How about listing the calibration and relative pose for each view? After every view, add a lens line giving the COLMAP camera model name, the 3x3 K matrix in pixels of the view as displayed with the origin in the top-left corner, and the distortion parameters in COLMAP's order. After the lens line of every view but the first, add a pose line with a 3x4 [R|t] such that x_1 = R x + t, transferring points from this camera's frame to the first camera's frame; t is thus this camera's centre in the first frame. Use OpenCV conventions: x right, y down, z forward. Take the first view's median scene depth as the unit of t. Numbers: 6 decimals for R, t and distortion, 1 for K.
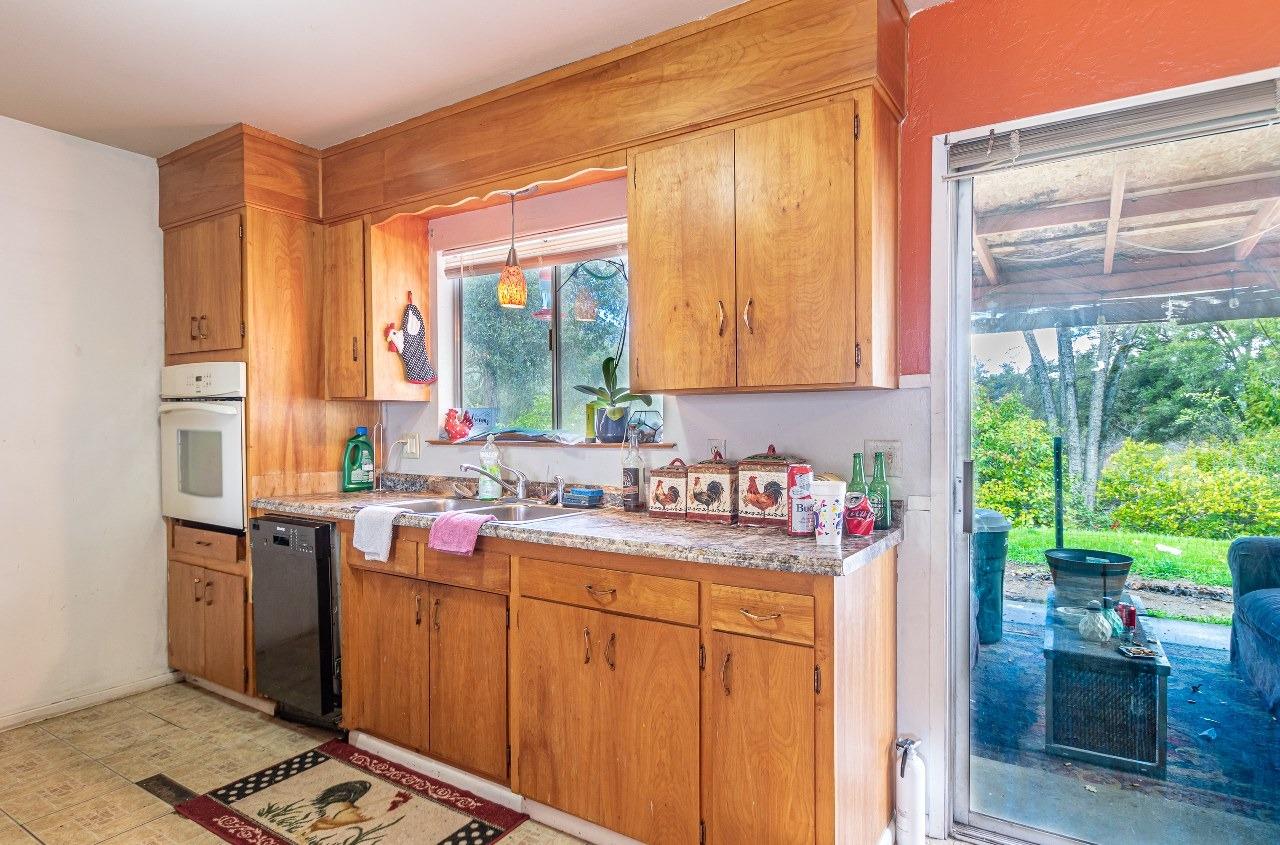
lens RADIAL K [[699.9, 0, 642.5], [0, 699.9, 432.1], [0, 0, 1]] dist [0.014877, -0.007807]
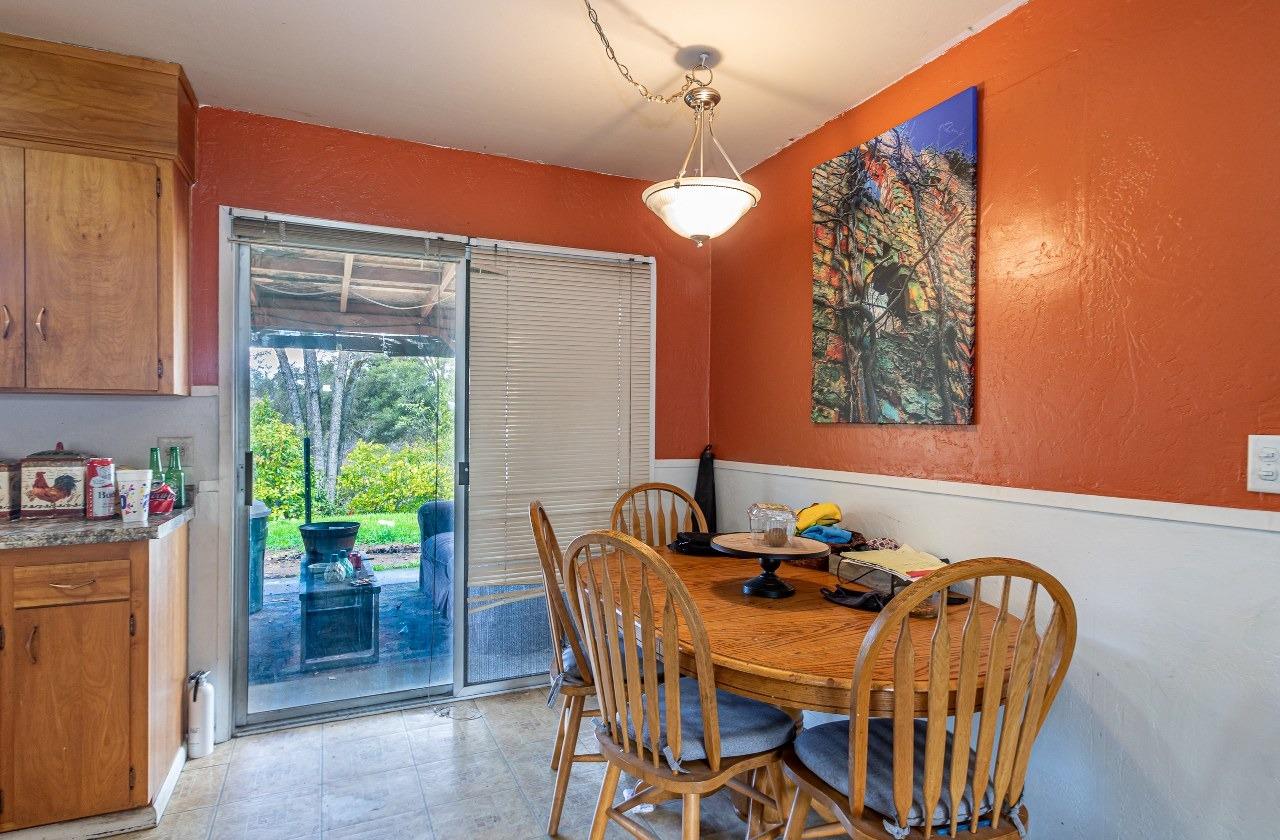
lens RADIAL K [[699.9, 0, 645.2], [0, 699.9, 430.6], [0, 0, 1]] dist [0.014877, -0.007807]
pose [[0.550960, 0.001074, 0.834531, -0.240230], [0.005541, 0.999972, -0.004946, 0.011118], [-0.834513, 0.007349, 0.550939, -0.376995]]
